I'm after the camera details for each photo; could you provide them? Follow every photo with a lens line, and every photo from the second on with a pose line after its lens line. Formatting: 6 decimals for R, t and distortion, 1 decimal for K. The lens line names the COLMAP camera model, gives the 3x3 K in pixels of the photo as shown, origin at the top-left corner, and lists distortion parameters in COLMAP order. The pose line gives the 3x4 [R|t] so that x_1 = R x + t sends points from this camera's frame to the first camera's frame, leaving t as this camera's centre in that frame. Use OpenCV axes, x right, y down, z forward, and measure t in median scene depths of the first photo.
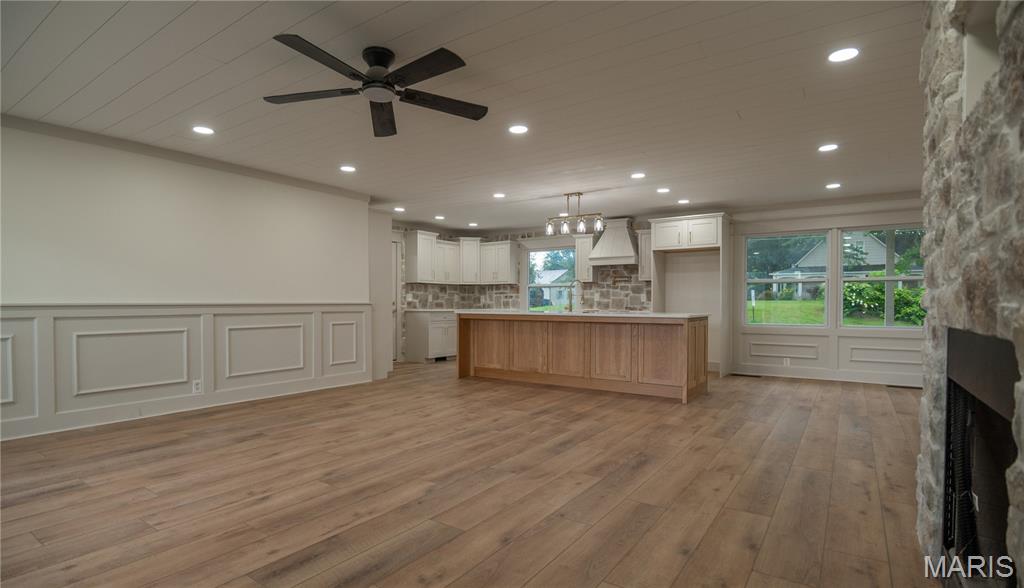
lens RADIAL K [[499.7, 0, 506.8], [0, 499.7, 310.0], [0, 0, 1]] dist [-0.022173, -0.000376]
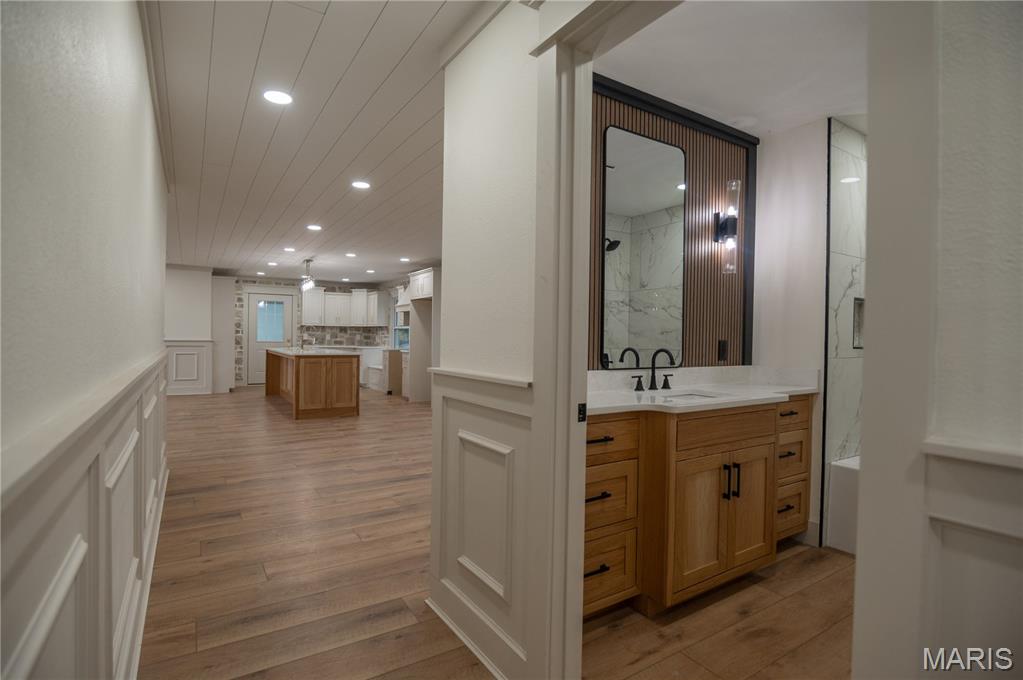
lens RADIAL K [[497.2, 0, 505.3], [0, 497.2, 343.7], [0, 0, 1]] dist [-0.026606, -0.000344]
pose [[0.922302, 0.018552, -0.386024, 0.812935], [-0.021309, 0.999769, -0.002864, -0.013426], [0.385881, 0.010867, 0.922484, -0.005119]]
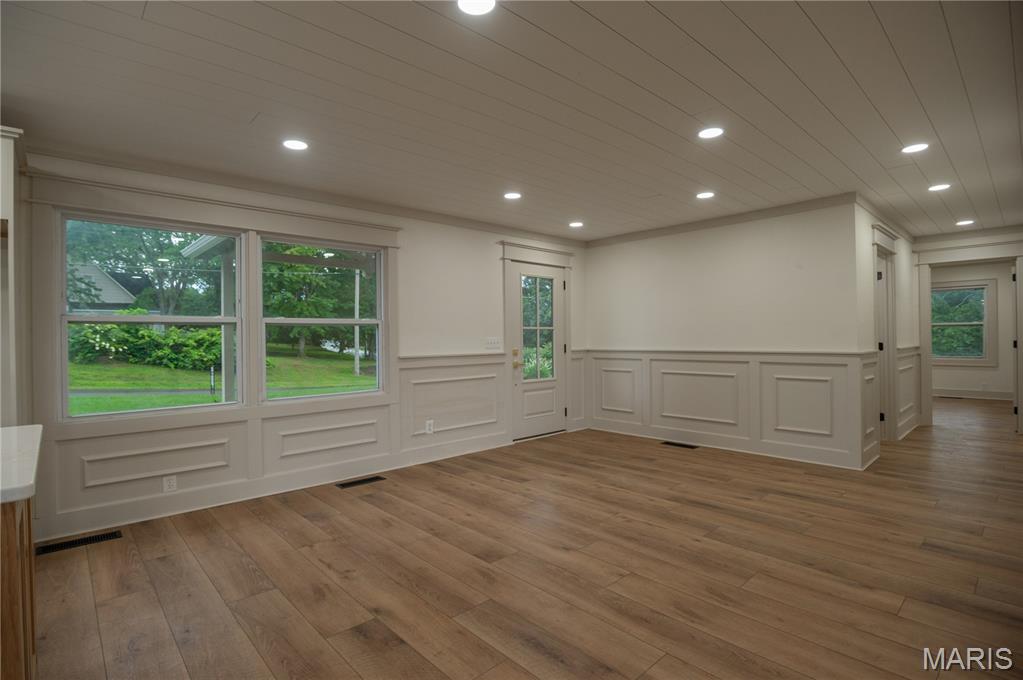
lens RADIAL K [[499.4, 0, 505.0], [0, 499.4, 341.5], [0, 0, 1]] dist [-0.022824, -0.000049]
pose [[0.221657, -0.009791, 0.975075, 0.127461], [0.027005, 0.999628, 0.003899, -0.023748], [-0.974751, 0.025468, 0.221839, 0.445363]]
